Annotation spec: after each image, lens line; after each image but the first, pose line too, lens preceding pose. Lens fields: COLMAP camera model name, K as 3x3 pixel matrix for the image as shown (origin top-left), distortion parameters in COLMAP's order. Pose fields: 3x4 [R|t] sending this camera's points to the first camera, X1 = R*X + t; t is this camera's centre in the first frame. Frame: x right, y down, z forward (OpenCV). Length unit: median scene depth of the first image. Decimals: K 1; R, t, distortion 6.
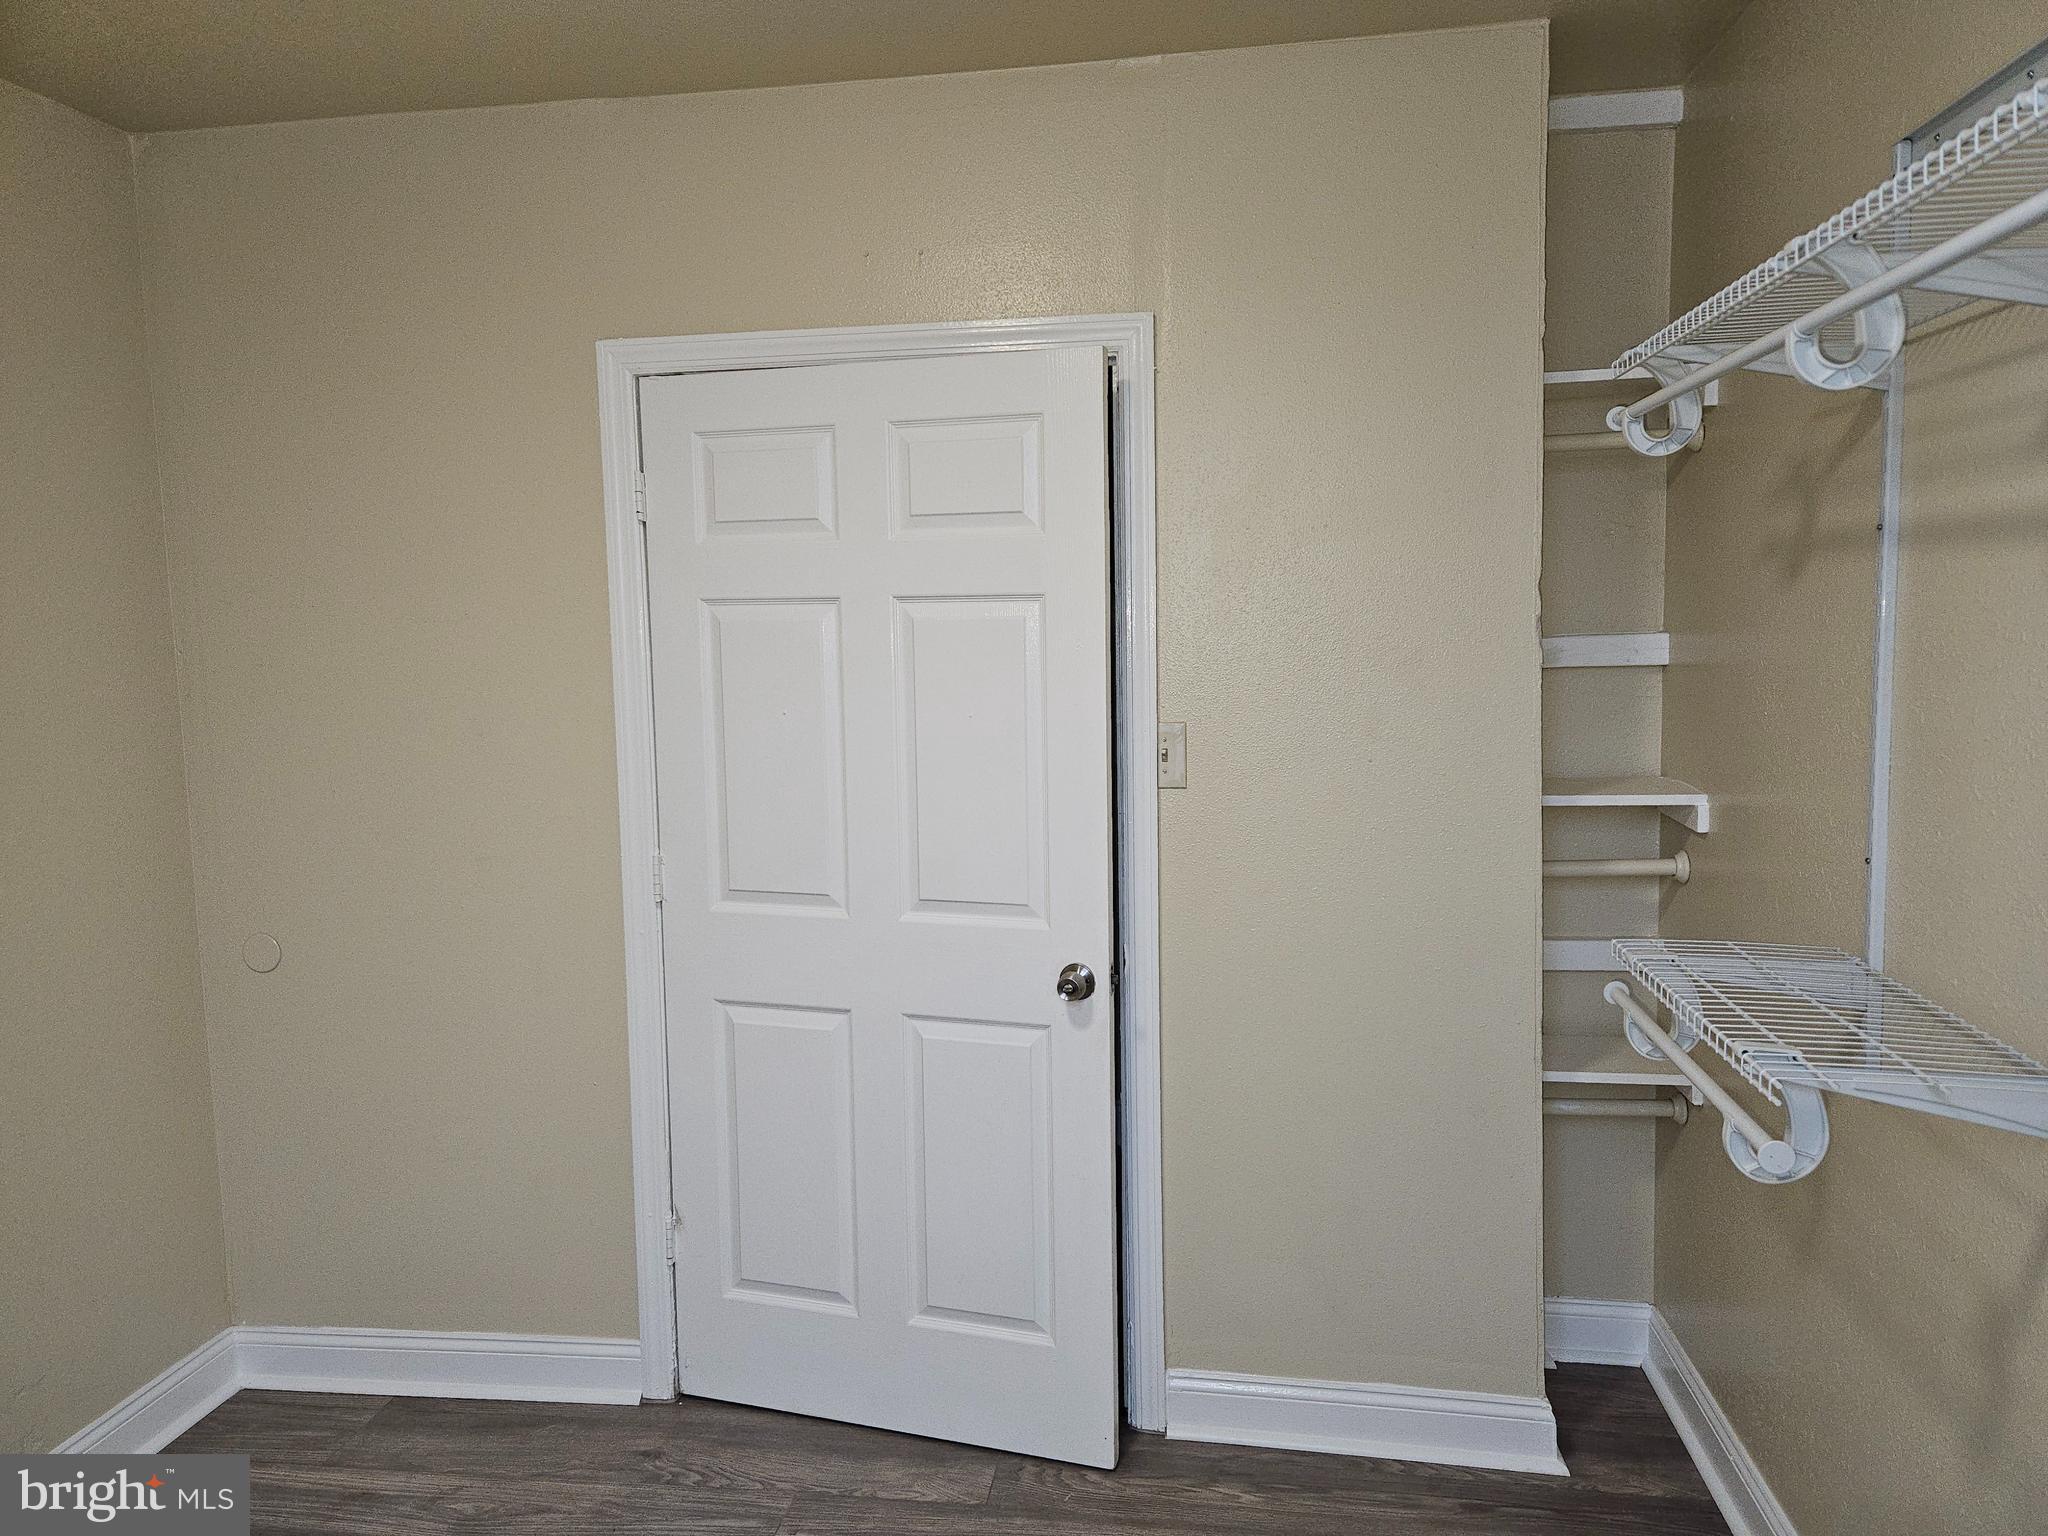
lens RADIAL K [[1387.2, 0, 1024.0], [0, 1387.2, 768.0], [0, 0, 1]] dist [0.034994, -0.000540]
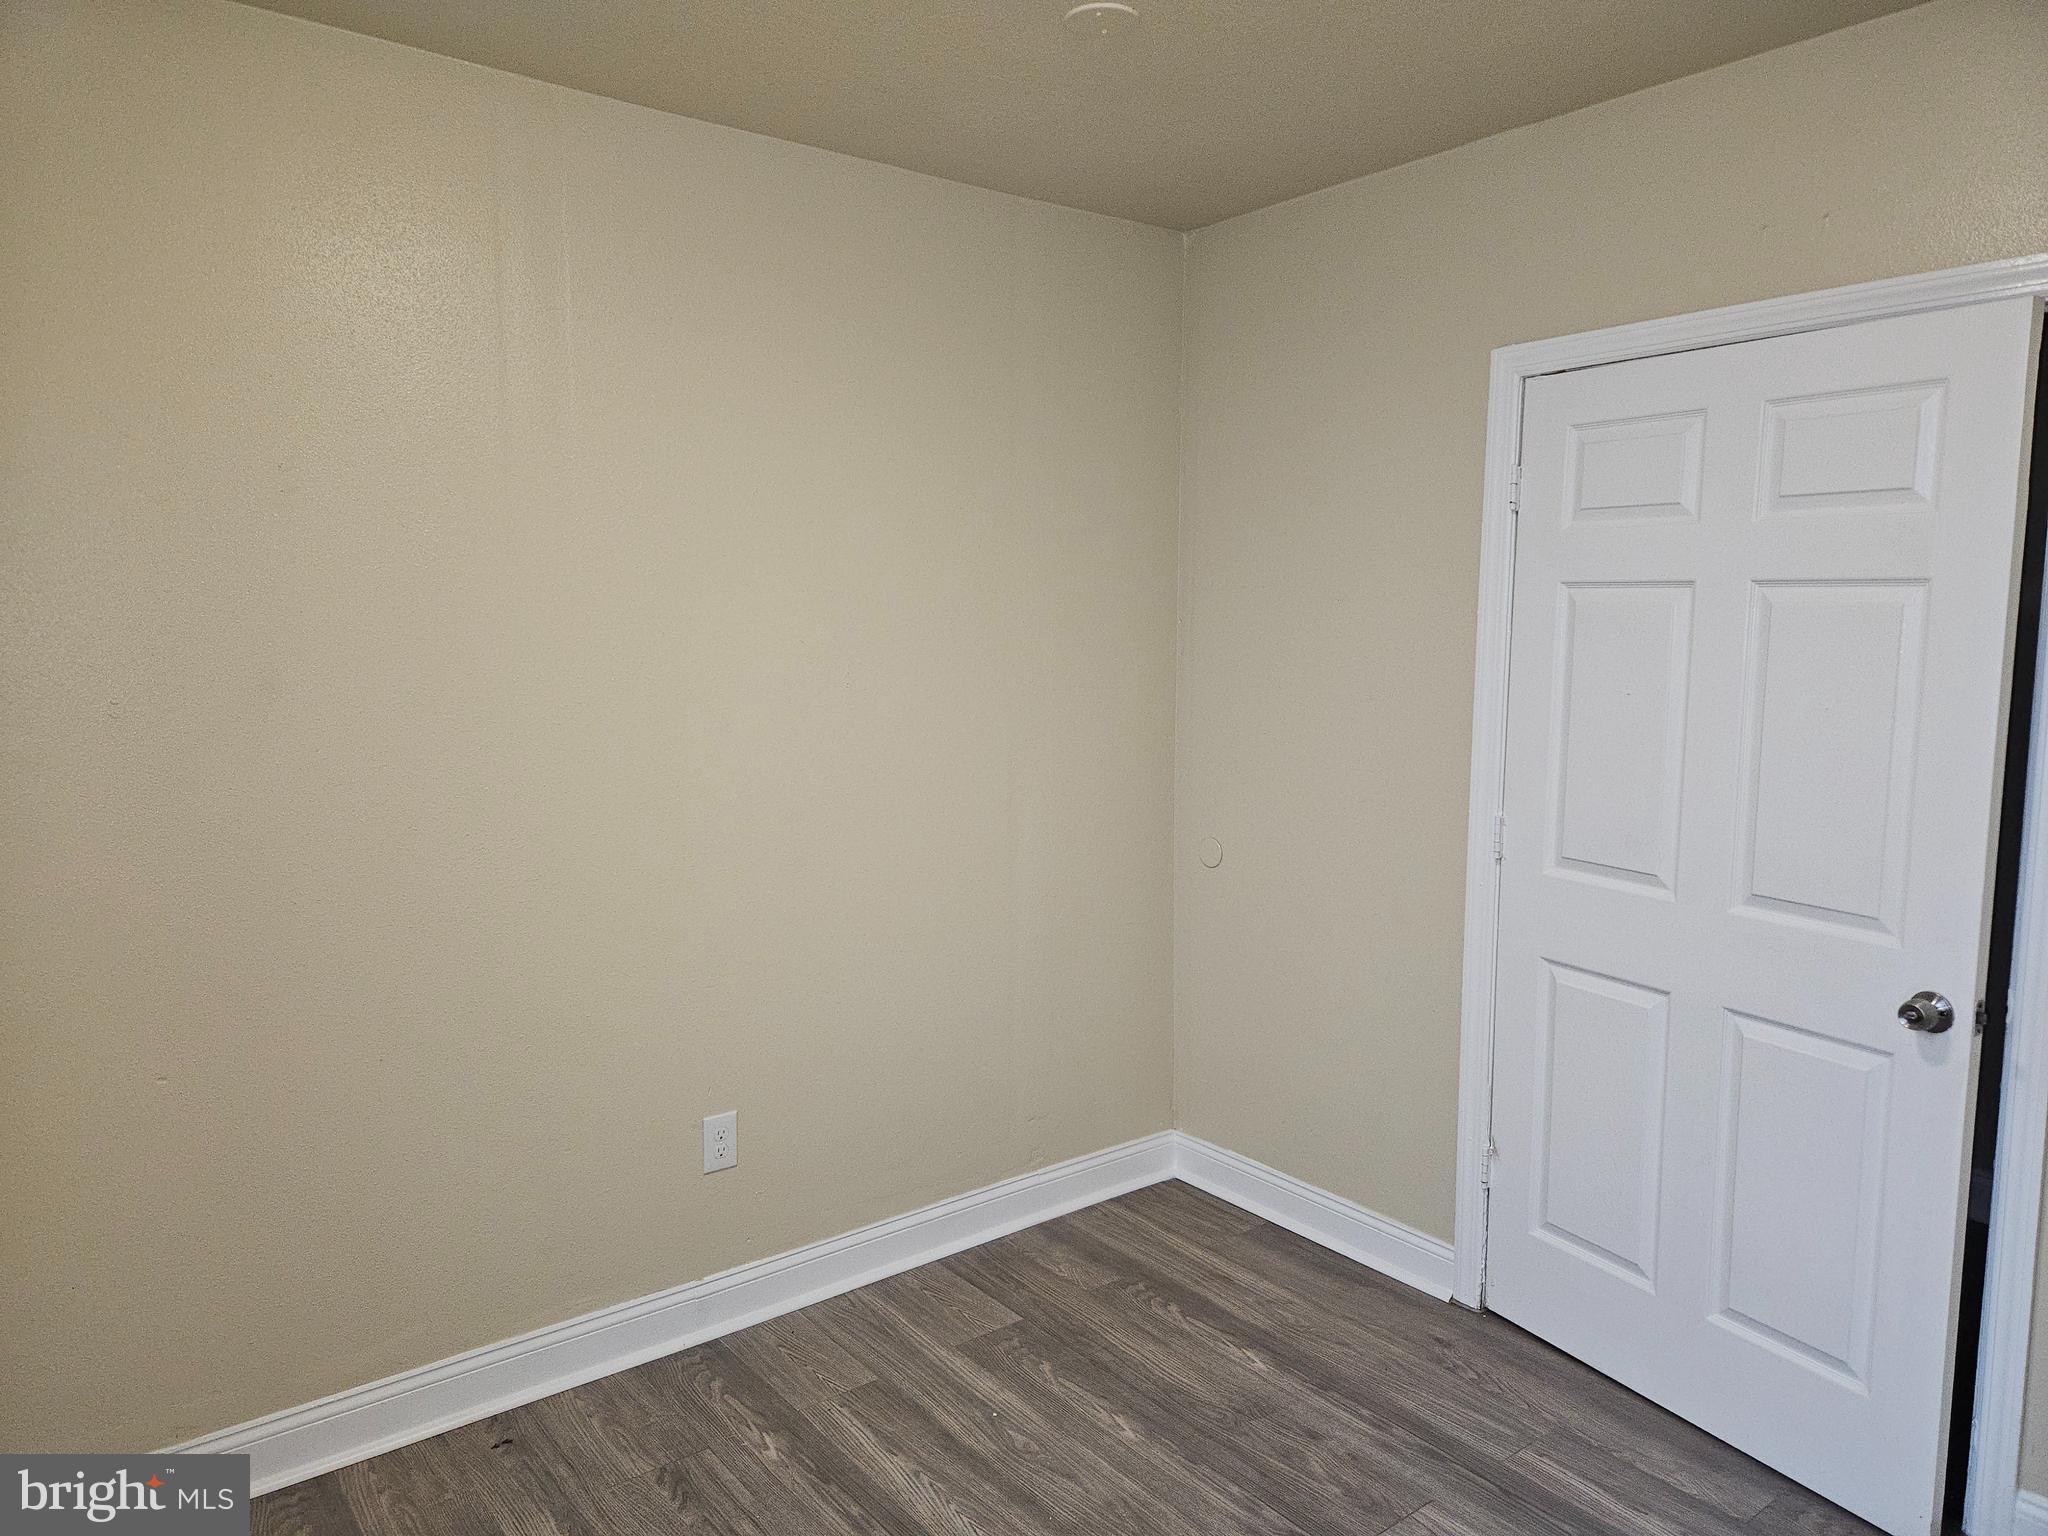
lens RADIAL K [[1388.1, 0, 1025.6], [0, 1388.1, 782.4], [0, 0, 1]] dist [0.065249, -0.028267]
pose [[0.724066, 0.111251, -0.680699, 0.215630], [-0.094746, 0.993593, 0.061606, 0.004422], [0.683192, 0.019887, 0.729968, -0.065247]]
